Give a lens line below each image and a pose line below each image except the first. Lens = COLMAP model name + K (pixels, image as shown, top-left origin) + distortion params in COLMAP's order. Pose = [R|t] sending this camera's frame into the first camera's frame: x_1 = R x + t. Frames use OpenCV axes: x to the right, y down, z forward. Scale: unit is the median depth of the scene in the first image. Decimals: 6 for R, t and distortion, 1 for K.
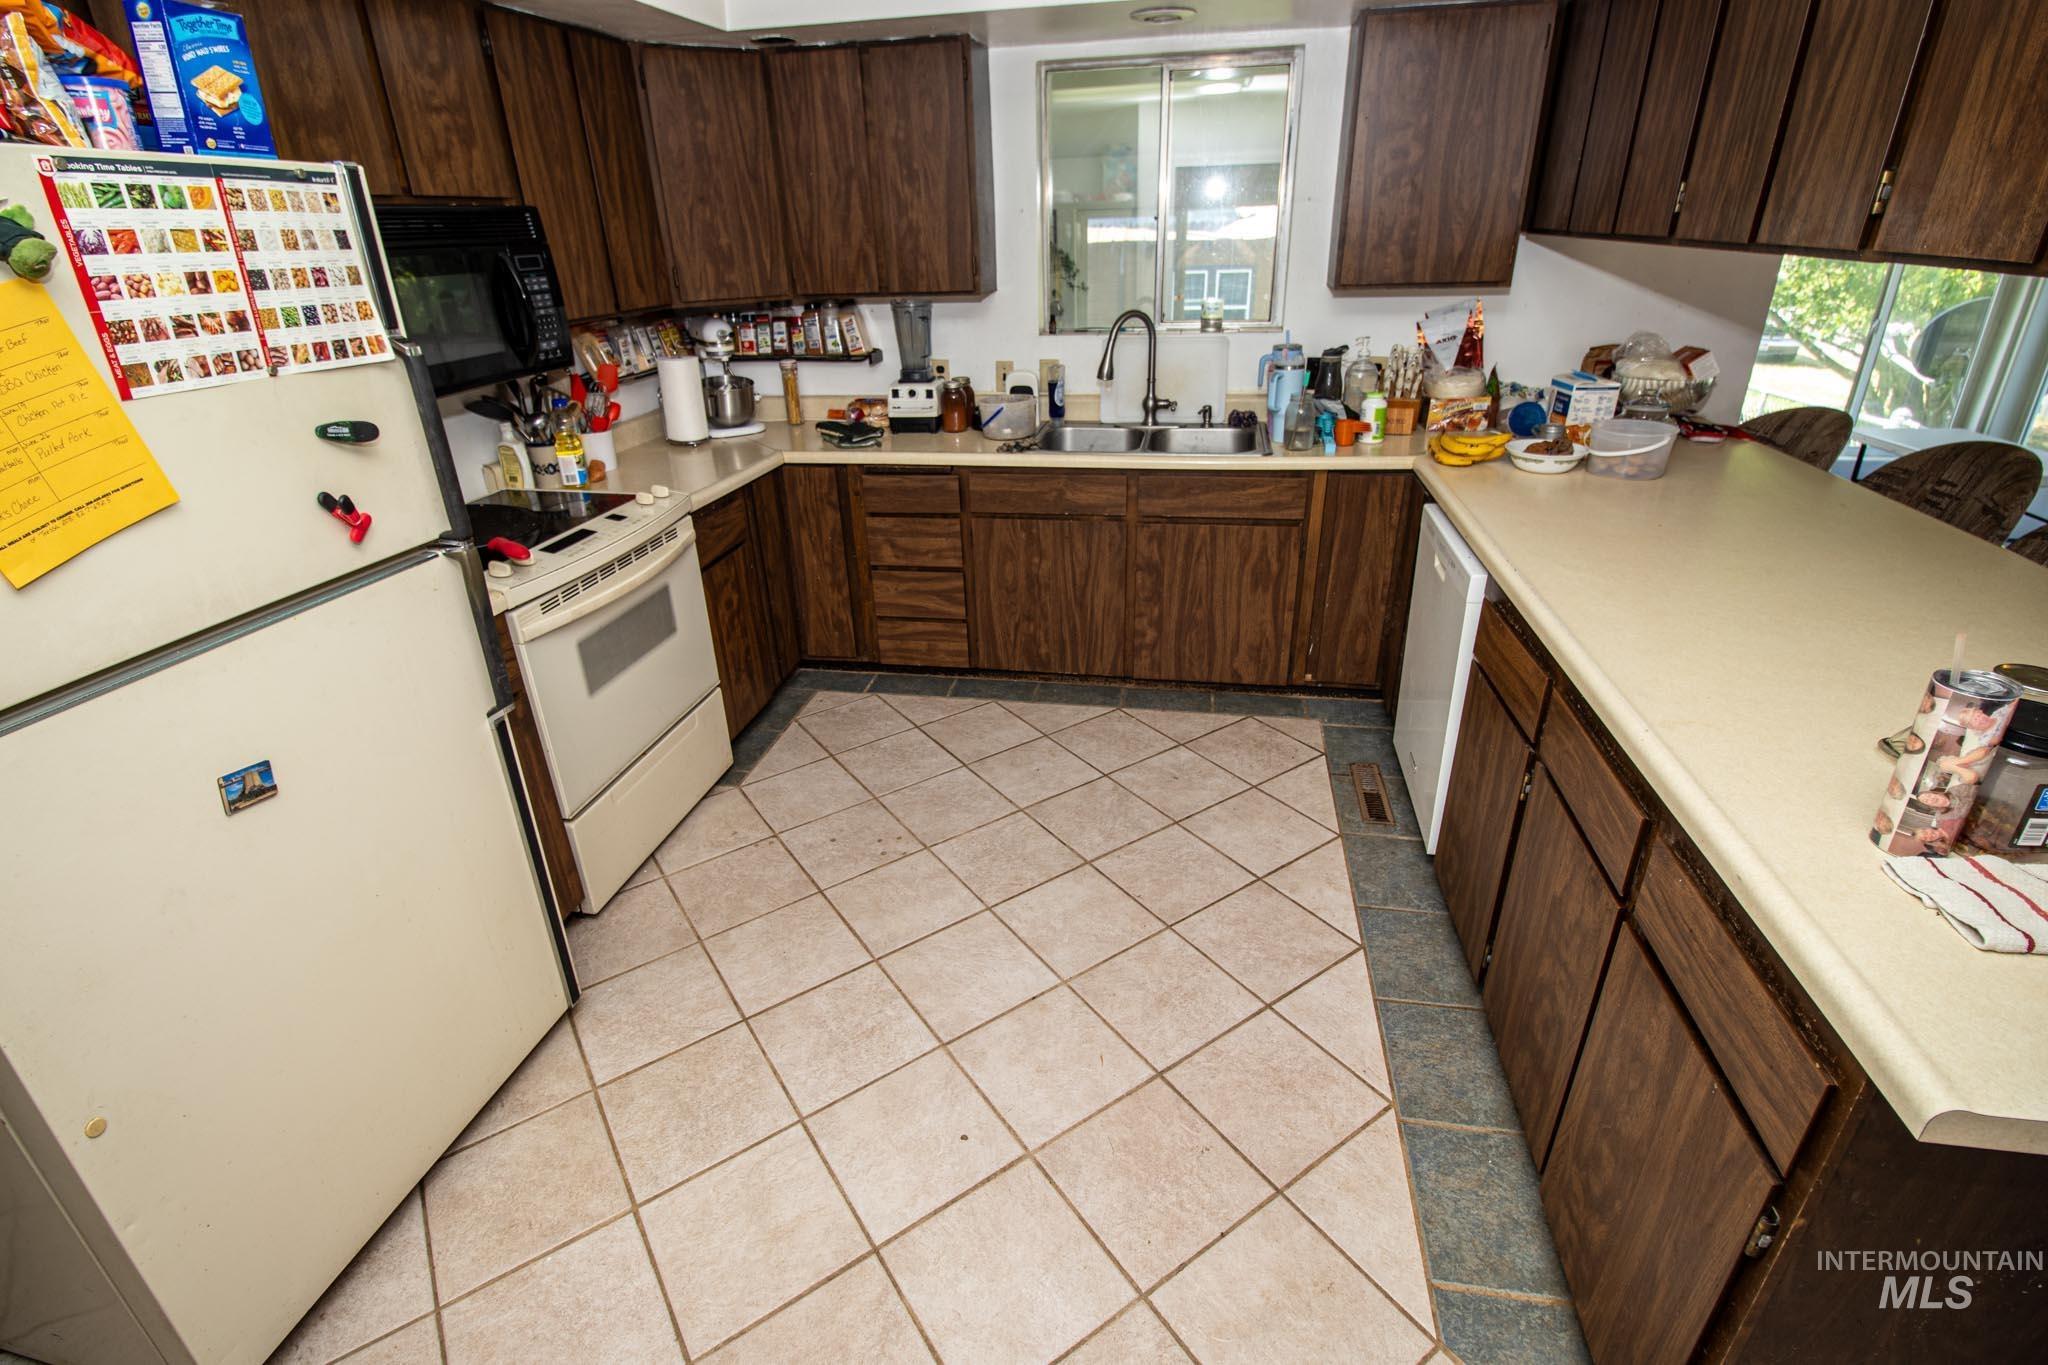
lens RADIAL K [[951.7, 0, 1014.8], [0, 951.7, 682.7], [0, 0, 1]] dist [0.001451, -0.013579]
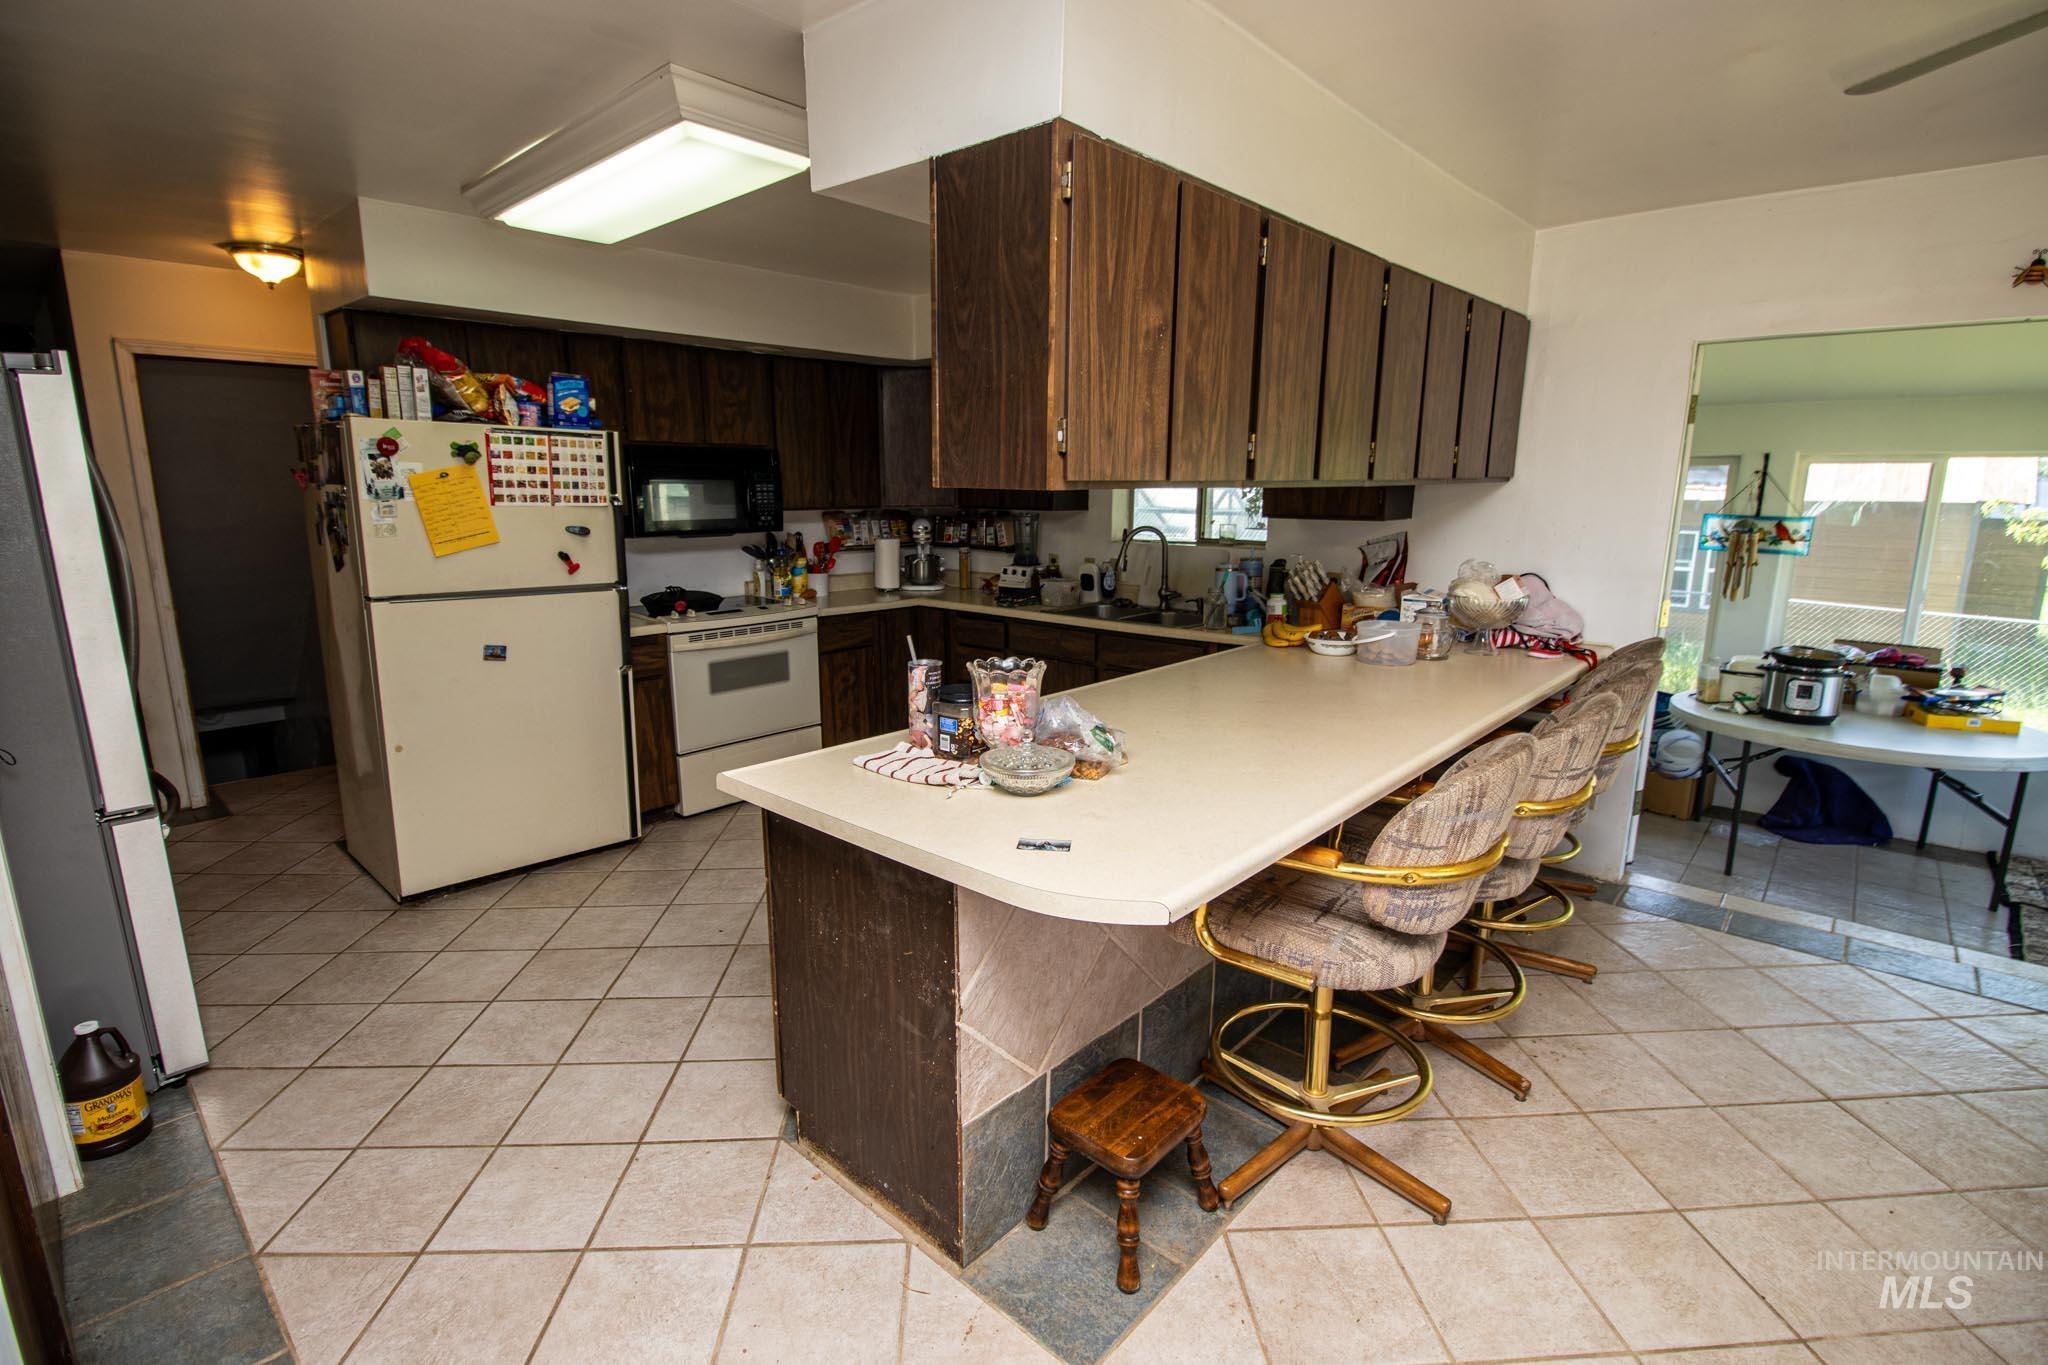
lens RADIAL K [[951.7, 0, 1014.8], [0, 951.7, 682.7], [0, 0, 1]] dist [0.001451, -0.013579]
pose [[0.855645, 0.135866, -0.499412, 1.606109], [-0.247722, 0.954731, -0.164687, 0.248647], [0.454429, 0.264629, 0.850568, -0.503513]]
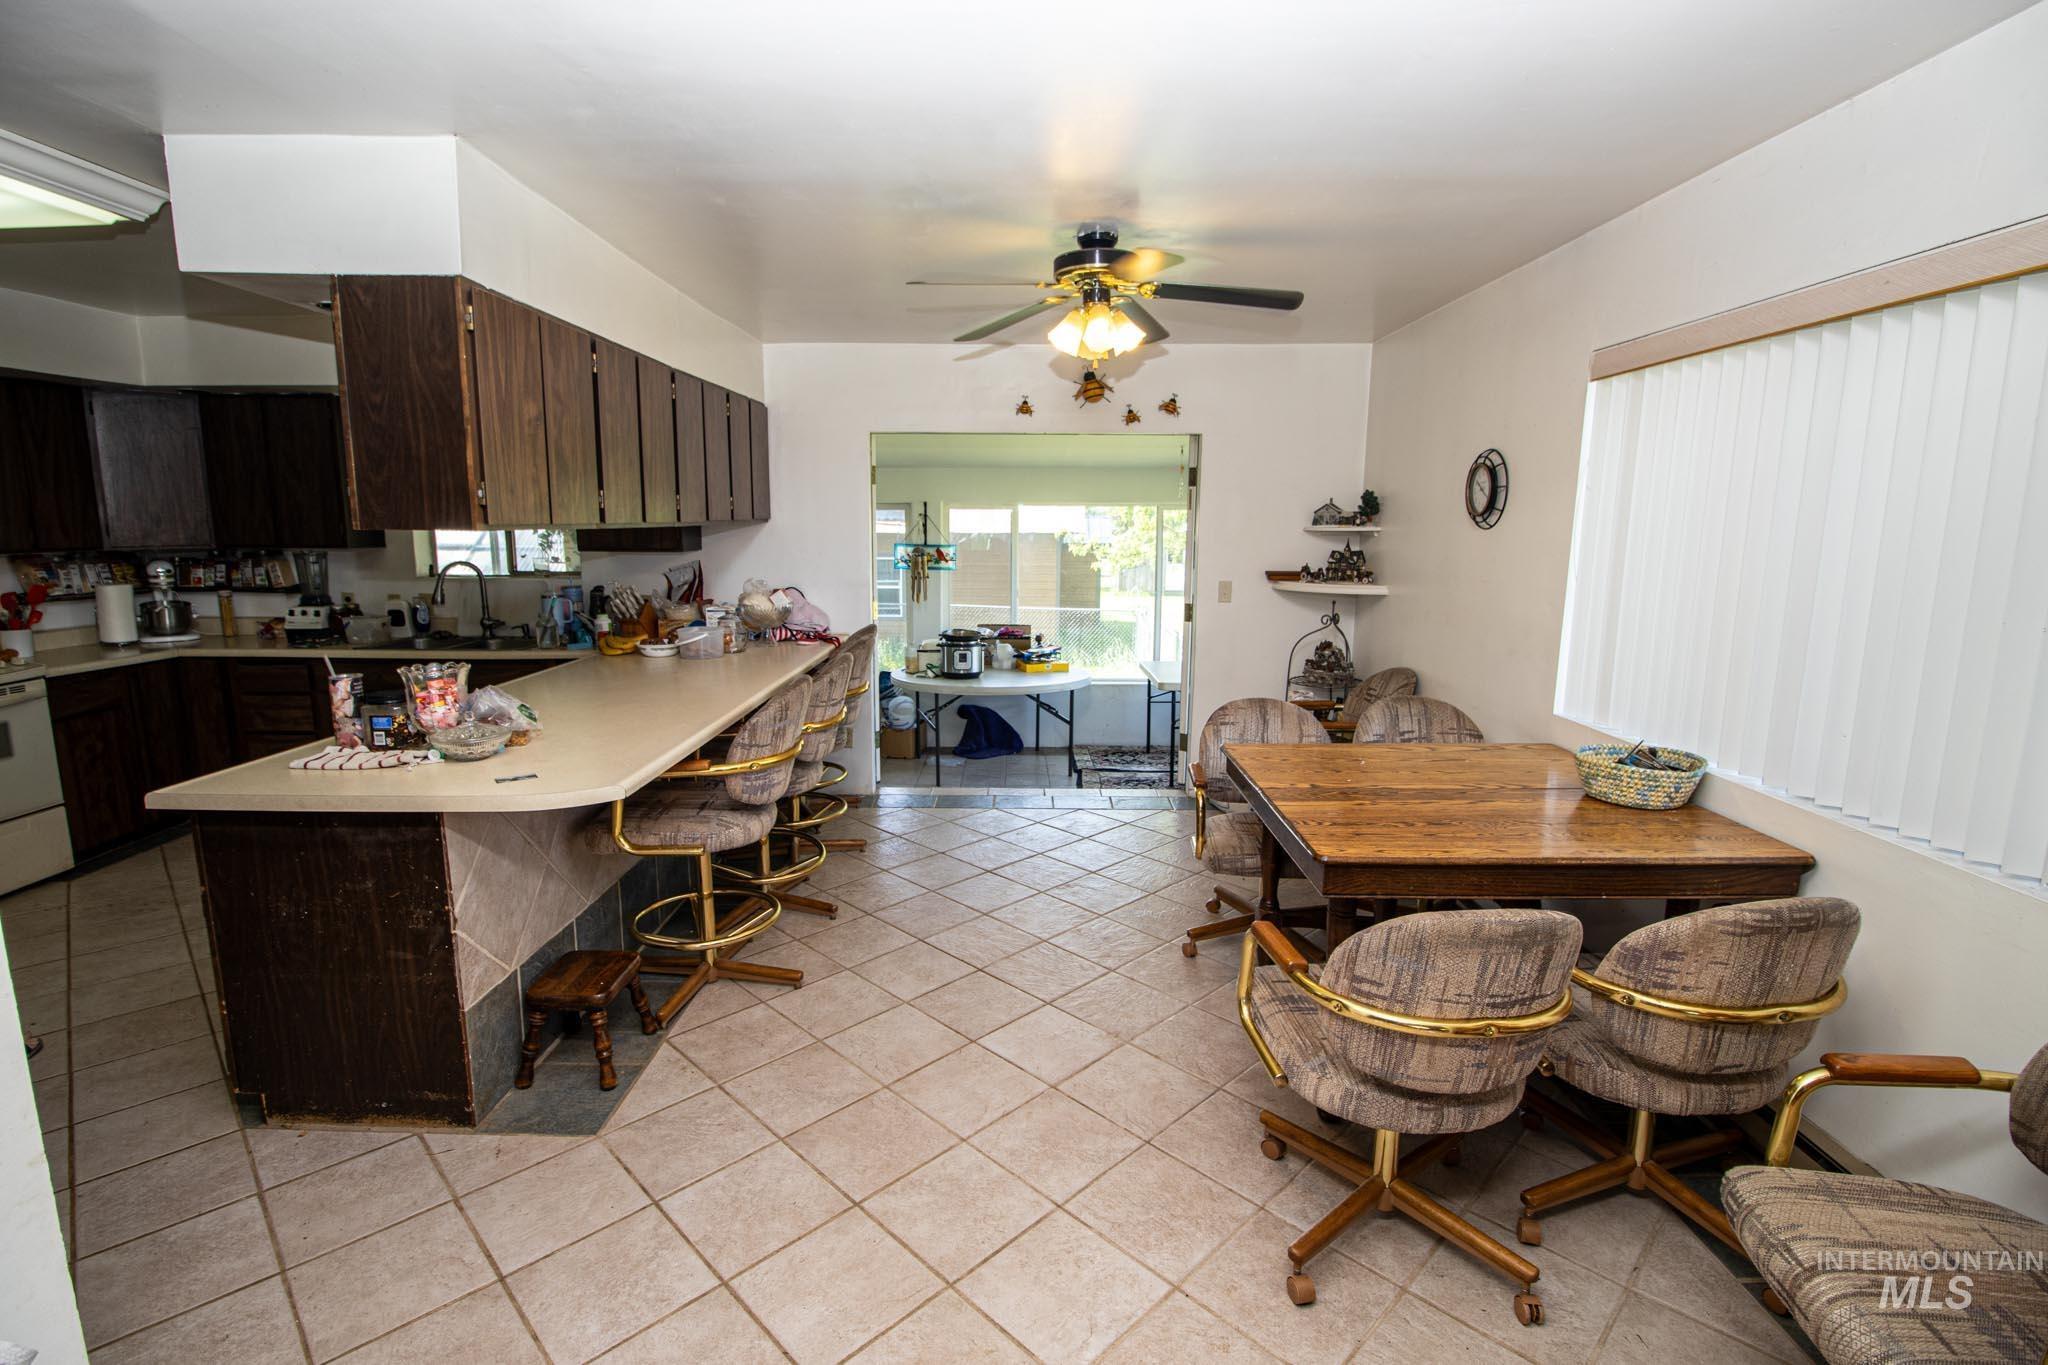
lens RADIAL K [[951.7, 0, 1014.8], [0, 951.7, 682.7], [0, 0, 1]] dist [0.001451, -0.013579]
pose [[0.981541, 0.005212, 0.191183, 1.619651], [0.048126, 0.960733, -0.273269, 0.563626], [-0.185100, 0.277426, 0.942748, -1.201235]]
